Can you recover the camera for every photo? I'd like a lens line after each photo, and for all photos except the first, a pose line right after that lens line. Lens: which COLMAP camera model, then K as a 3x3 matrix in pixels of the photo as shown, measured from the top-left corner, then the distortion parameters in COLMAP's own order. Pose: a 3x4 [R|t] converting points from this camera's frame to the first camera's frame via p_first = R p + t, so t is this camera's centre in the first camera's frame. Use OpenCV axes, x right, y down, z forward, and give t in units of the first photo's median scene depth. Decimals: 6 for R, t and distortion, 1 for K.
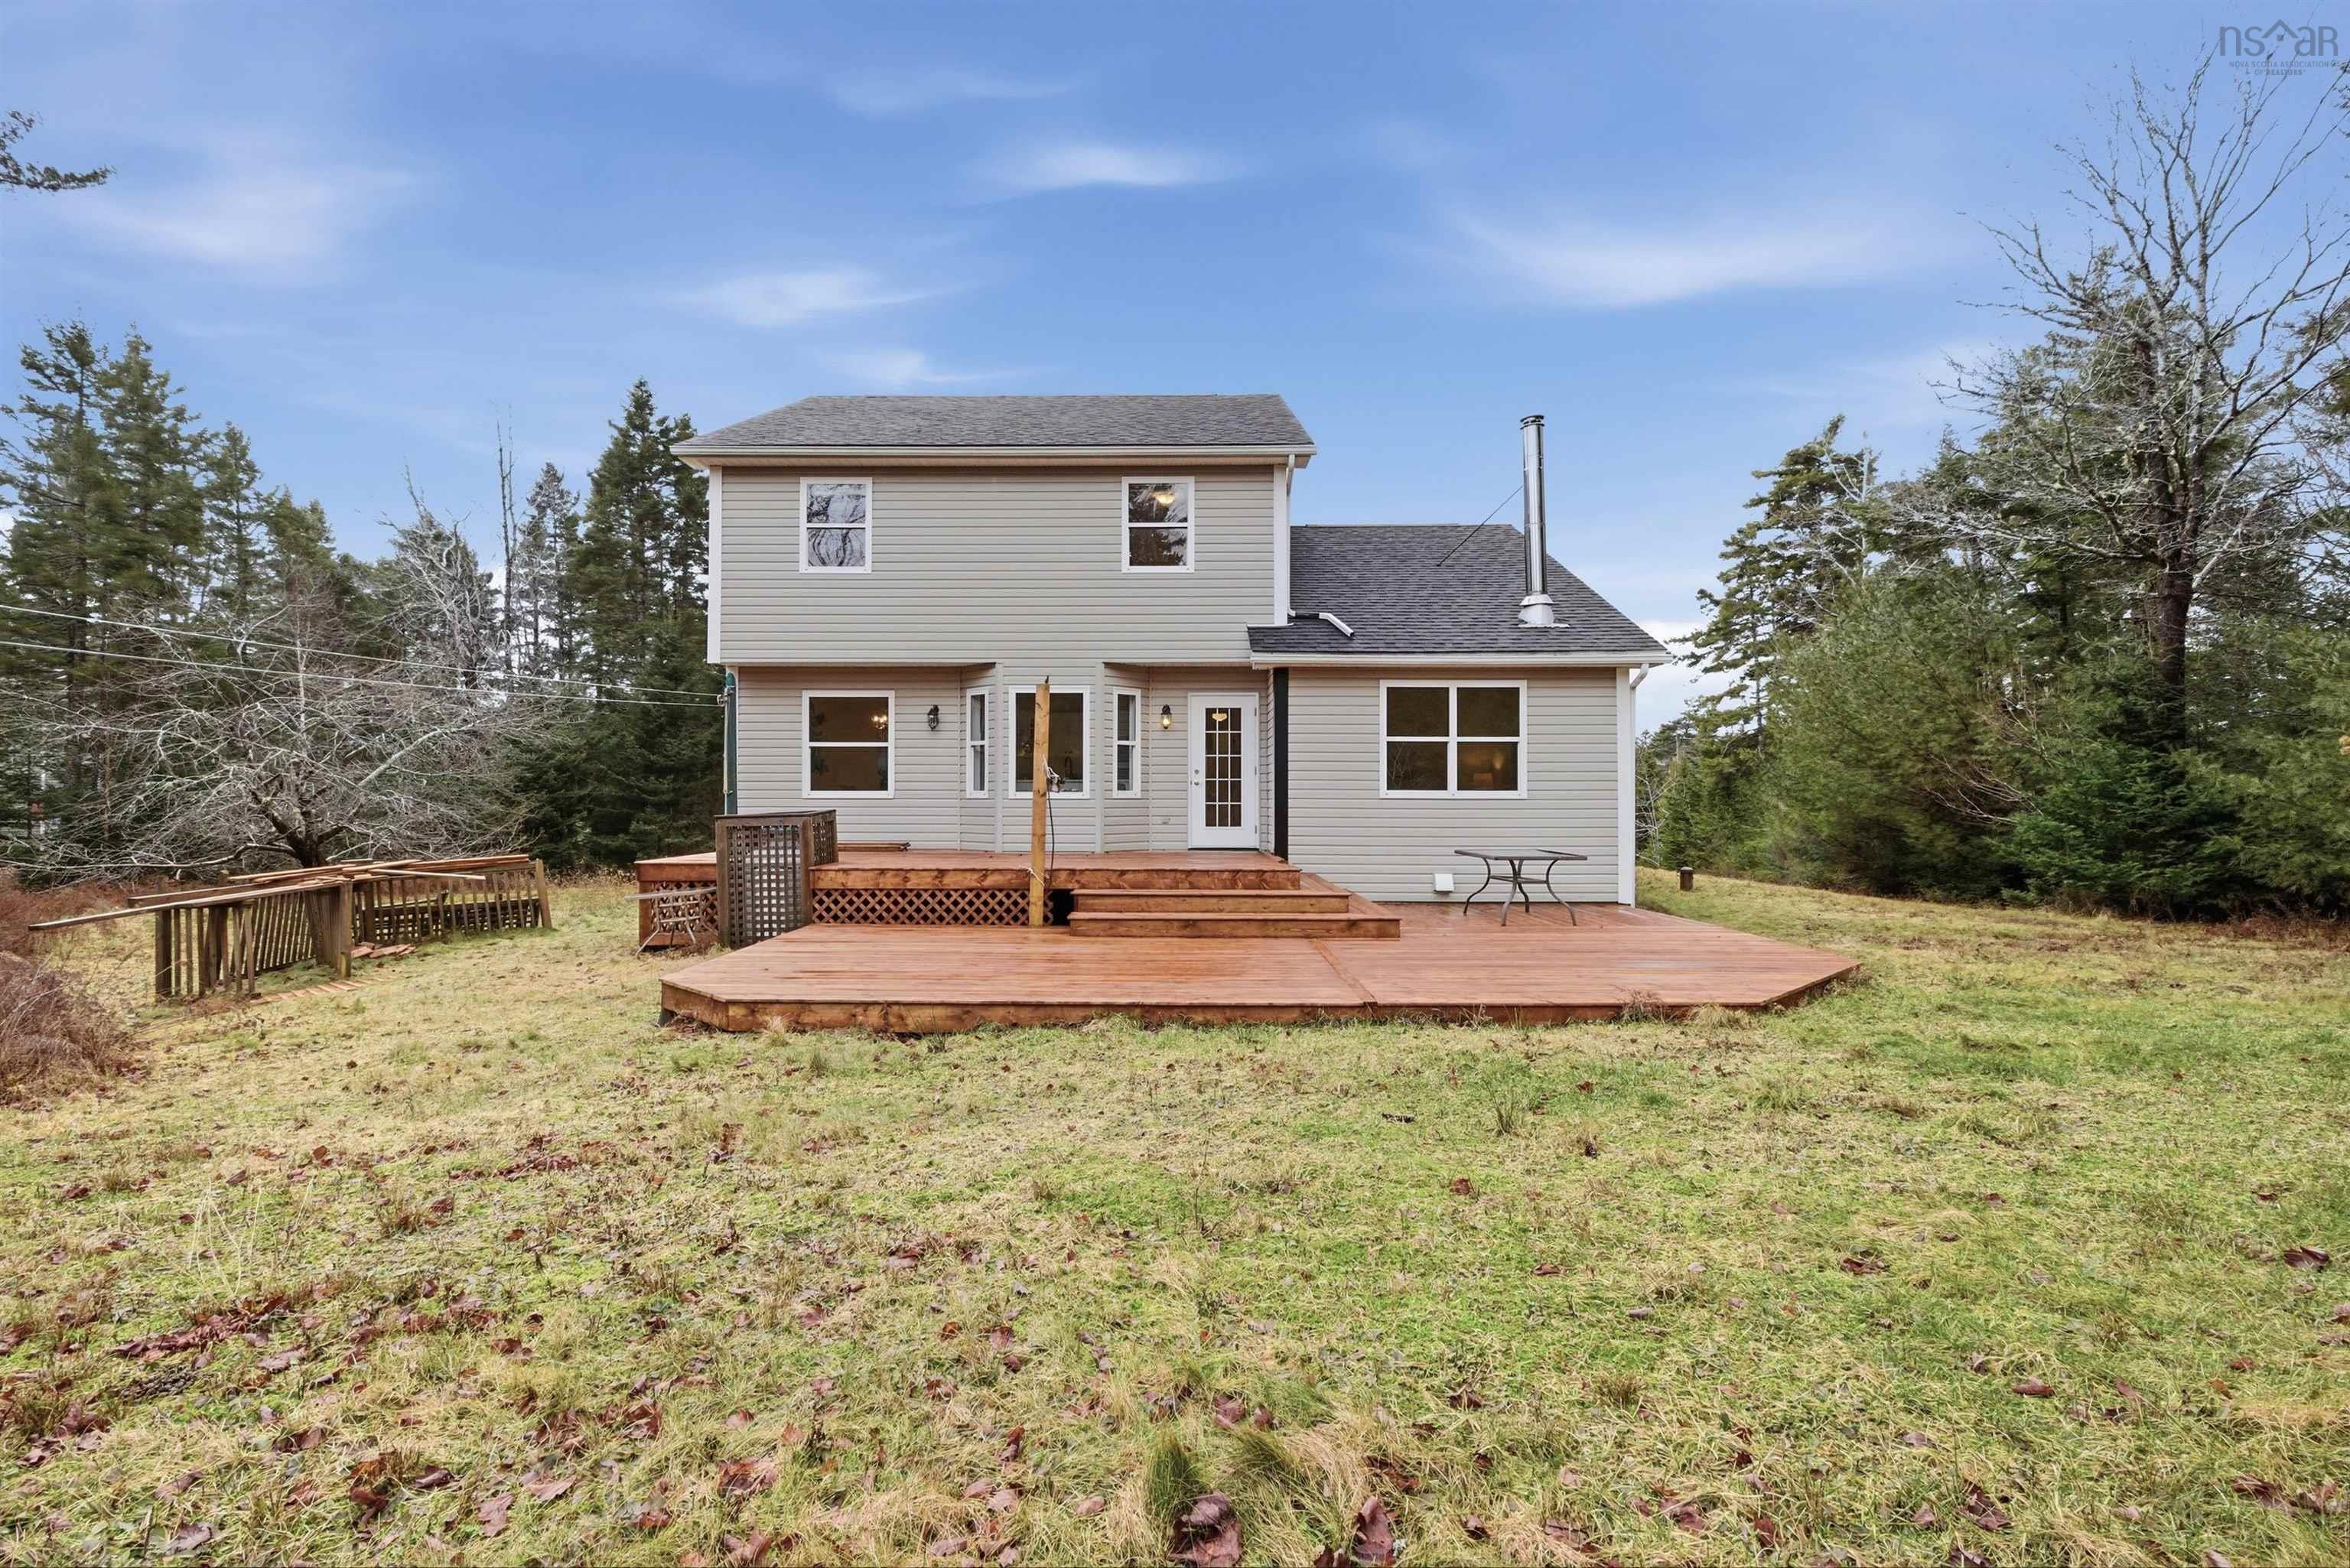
lens RADIAL K [[1097.0, 0, 1167.7], [0, 1097.0, 756.5], [0, 0, 1]] dist [0.002042, -0.012603]
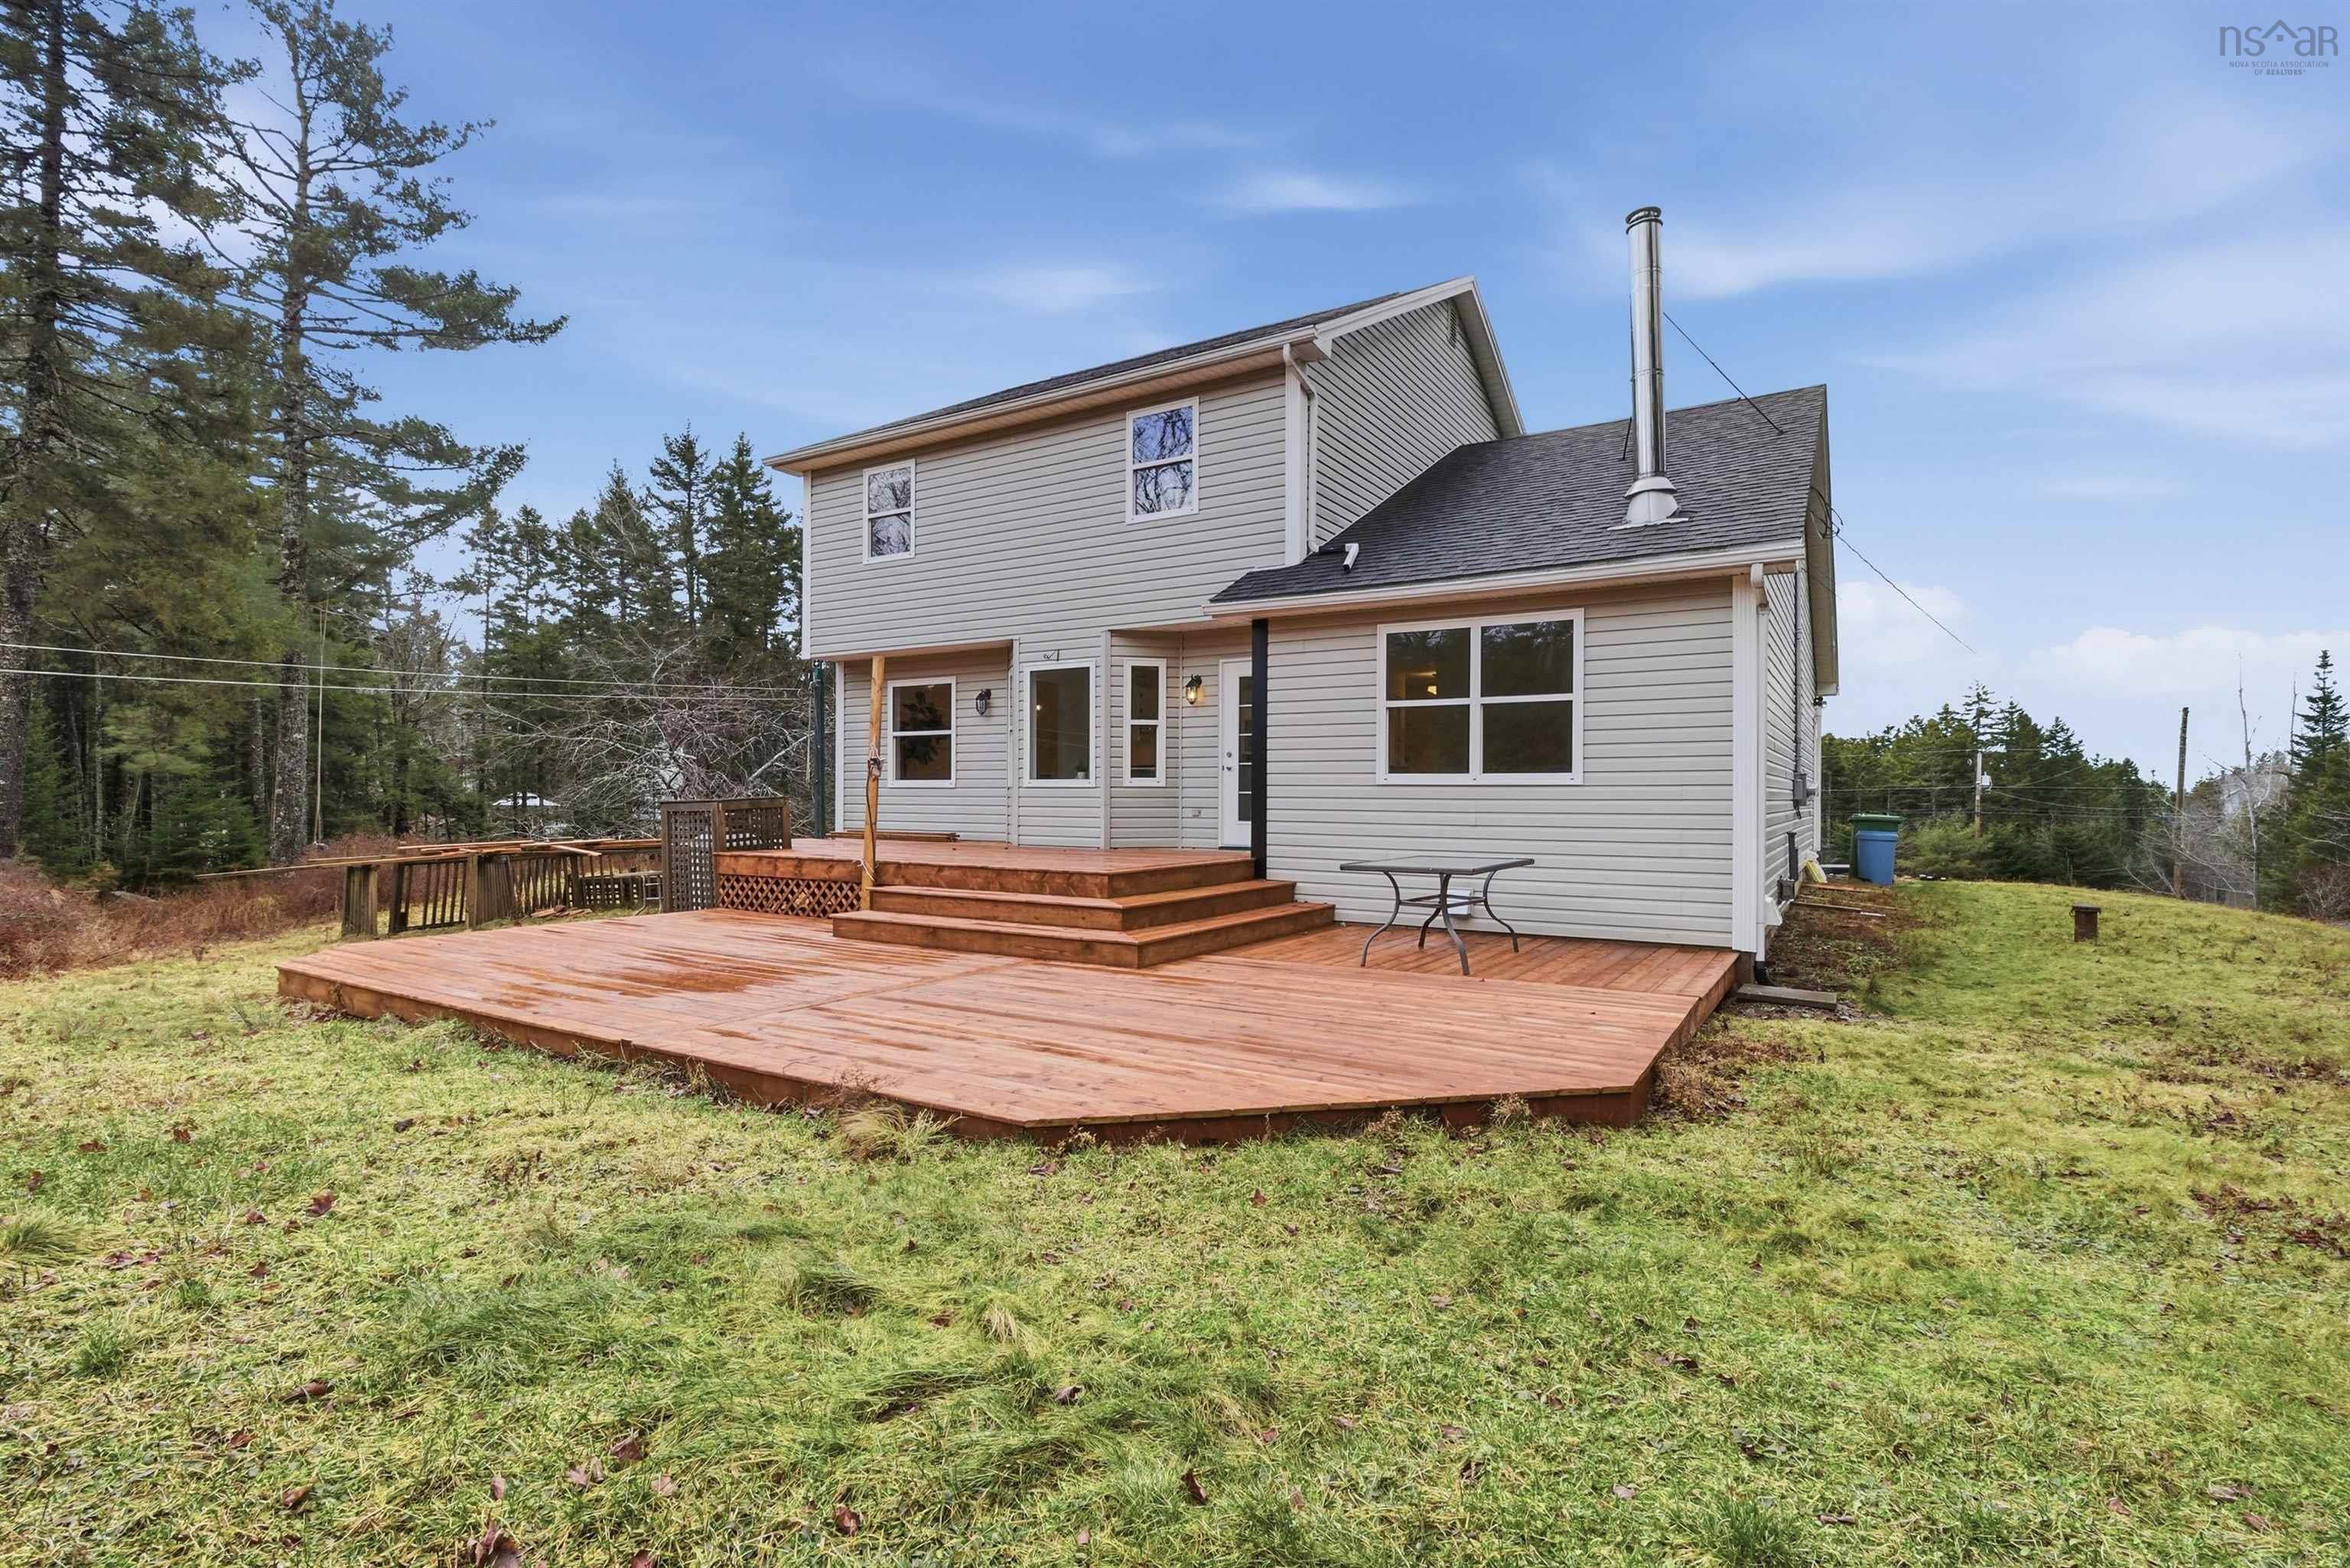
lens RADIAL K [[1117.5, 0, 1173.8], [0, 1117.5, 795.0], [0, 0, 1]] dist [-0.013147, -0.000084]
pose [[0.851391, 0.001023, -0.524531, 0.451772], [0.017815, 0.999365, 0.030866, 0.018488], [0.524229, -0.035624, 0.850832, 0.269367]]
